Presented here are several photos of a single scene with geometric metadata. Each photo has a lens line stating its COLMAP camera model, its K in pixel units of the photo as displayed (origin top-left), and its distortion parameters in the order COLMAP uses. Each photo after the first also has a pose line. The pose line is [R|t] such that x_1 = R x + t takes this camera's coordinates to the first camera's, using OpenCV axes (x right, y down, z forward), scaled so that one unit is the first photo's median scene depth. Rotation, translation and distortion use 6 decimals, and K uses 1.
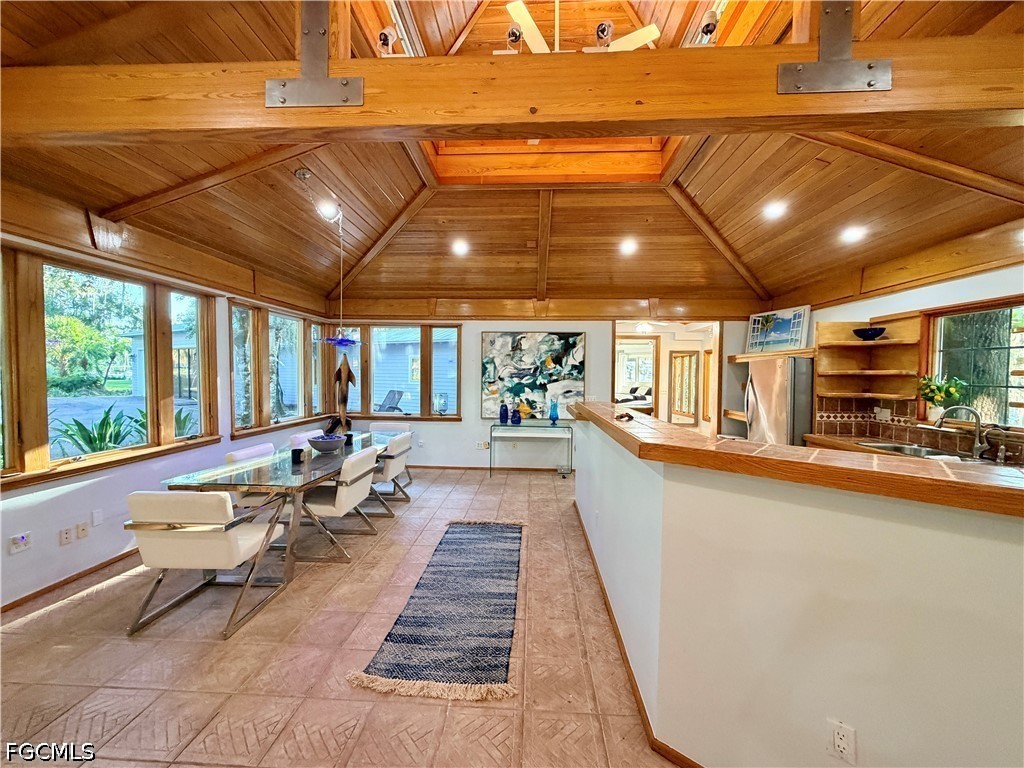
lens RADIAL K [[418.5, 0, 517.3], [0, 418.5, 385.0], [0, 0, 1]] dist [-0.003411, -0.000440]
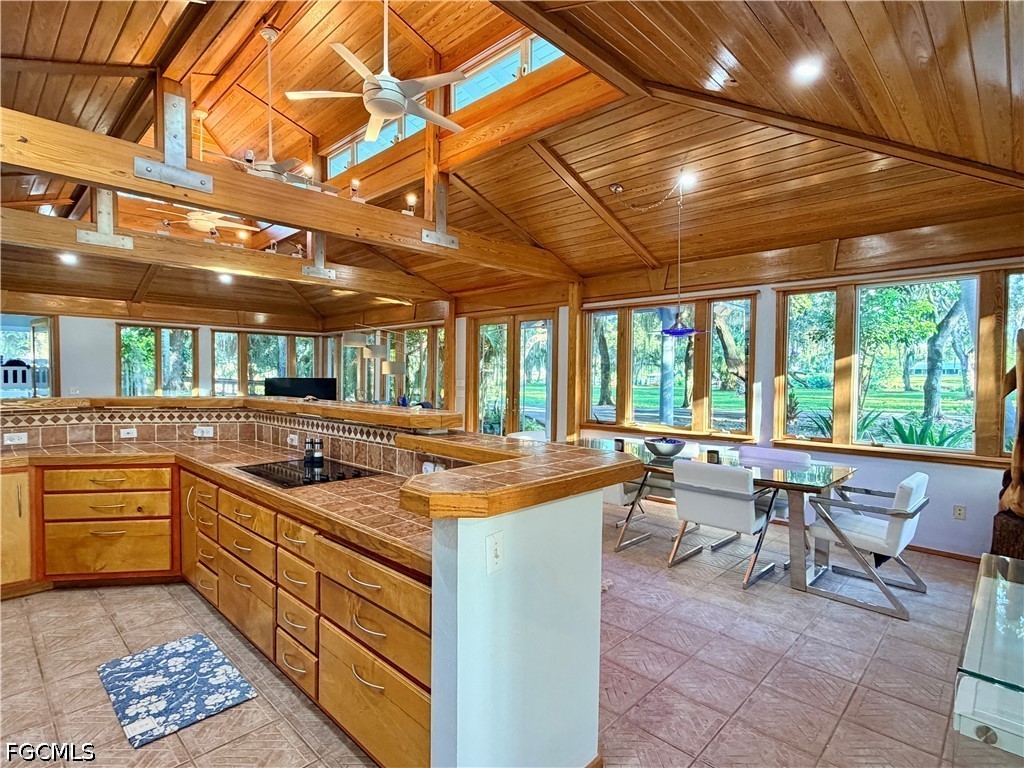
lens RADIAL K [[522.0, 0, 514.8], [0, 522.0, 380.4], [0, 0, 1]] dist [0.002899, 0.000343]
pose [[-0.666694, -0.004829, -0.745316, 0.331541], [-0.033248, 0.999176, 0.023266, -0.014510], [0.744590, 0.040292, -0.666305, 0.810587]]
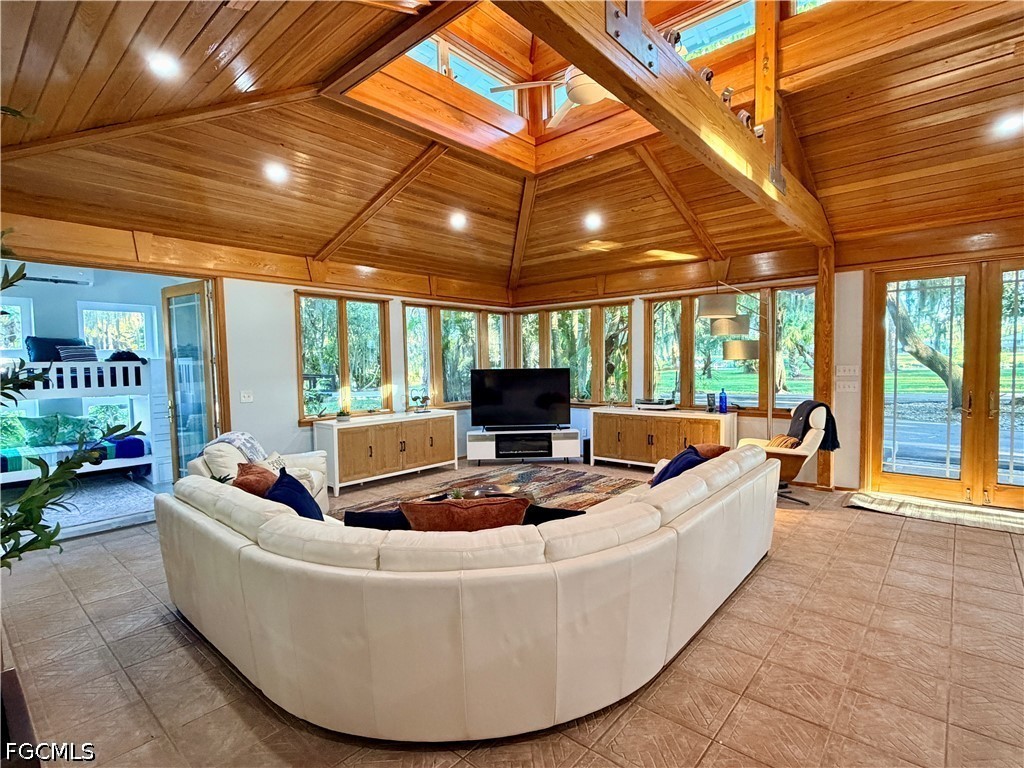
lens RADIAL K [[528.5, 0, 526.0], [0, 528.5, 385.8], [0, 0, 1]] dist [-0.000043, -0.000664]
pose [[-0.611240, 0.036526, -0.790602, 0.479993], [-0.010783, 0.998457, 0.054466, 0.009656], [0.791372, 0.041817, -0.609903, 0.031102]]
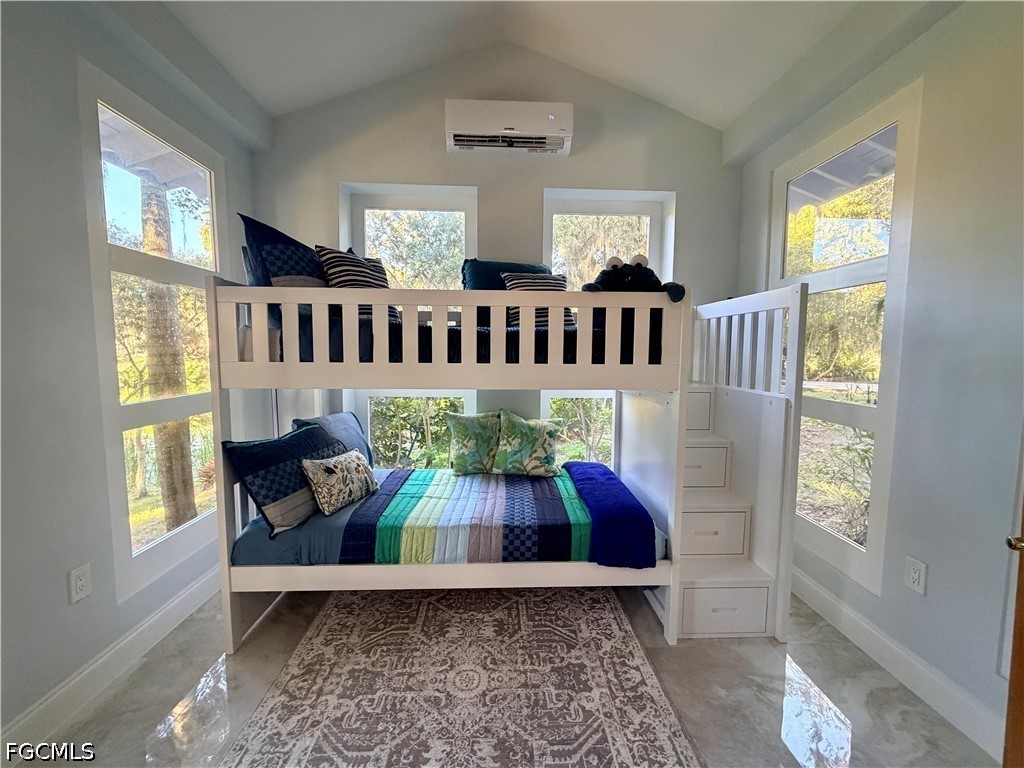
lens RADIAL K [[418.5, 0, 508.4], [0, 418.5, 384.8], [0, 0, 1]] dist [-0.003411, -0.000440]
pose [[-0.996637, -0.010961, -0.081203, 0.273395], [-0.019476, 0.994300, 0.104828, 0.054340], [0.079592, 0.106057, -0.991170, -0.818896]]
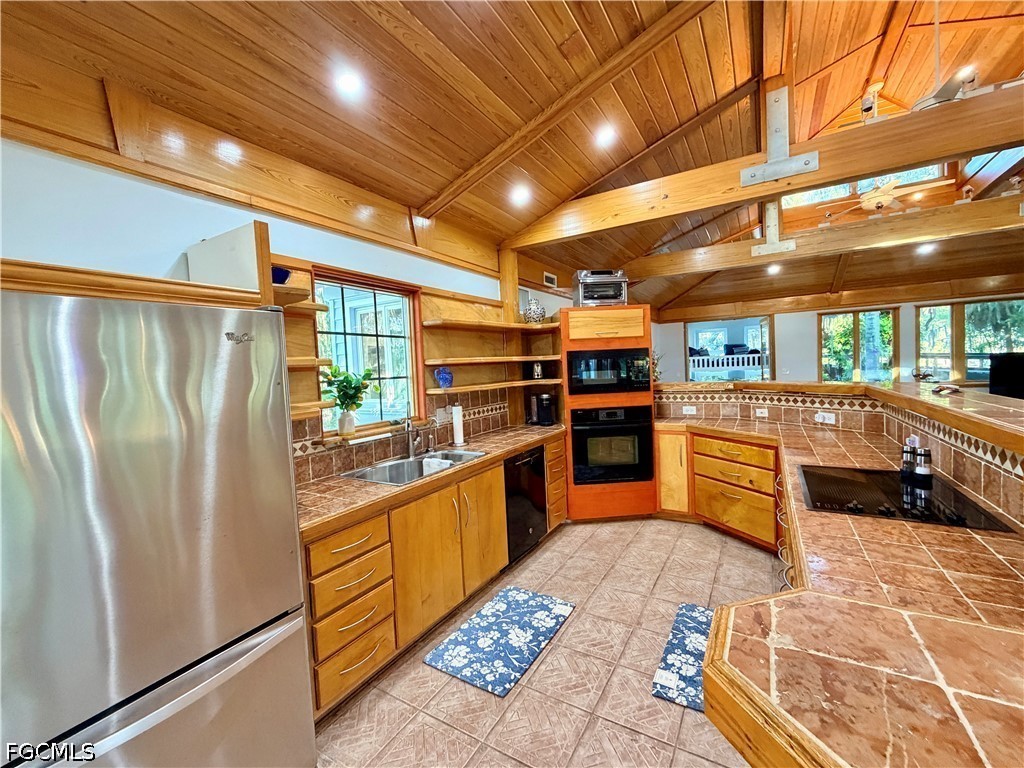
lens RADIAL K [[418.5, 0, 507.5], [0, 418.5, 385.2], [0, 0, 1]] dist [-0.003411, -0.000440]
pose [[-0.869737, 0.010181, 0.493410, 0.214522], [0.052026, 0.996108, 0.071152, -0.018515], [-0.490766, 0.087553, -0.866882, 0.738091]]
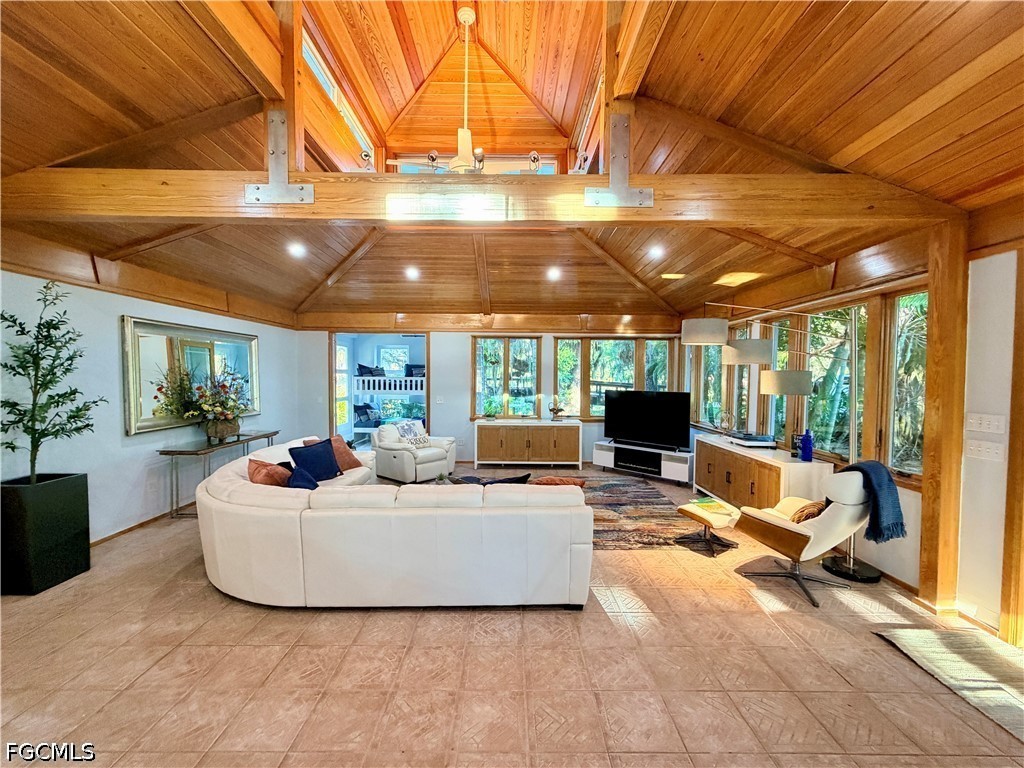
lens RADIAL K [[418.5, 0, 503.8], [0, 418.5, 388.3], [0, 0, 1]] dist [-0.003411, -0.000440]
pose [[-0.999439, -0.013430, -0.030672, -0.023733], [-0.015204, 0.998180, 0.058350, -0.022735], [0.029833, 0.058783, -0.997825, 0.293057]]
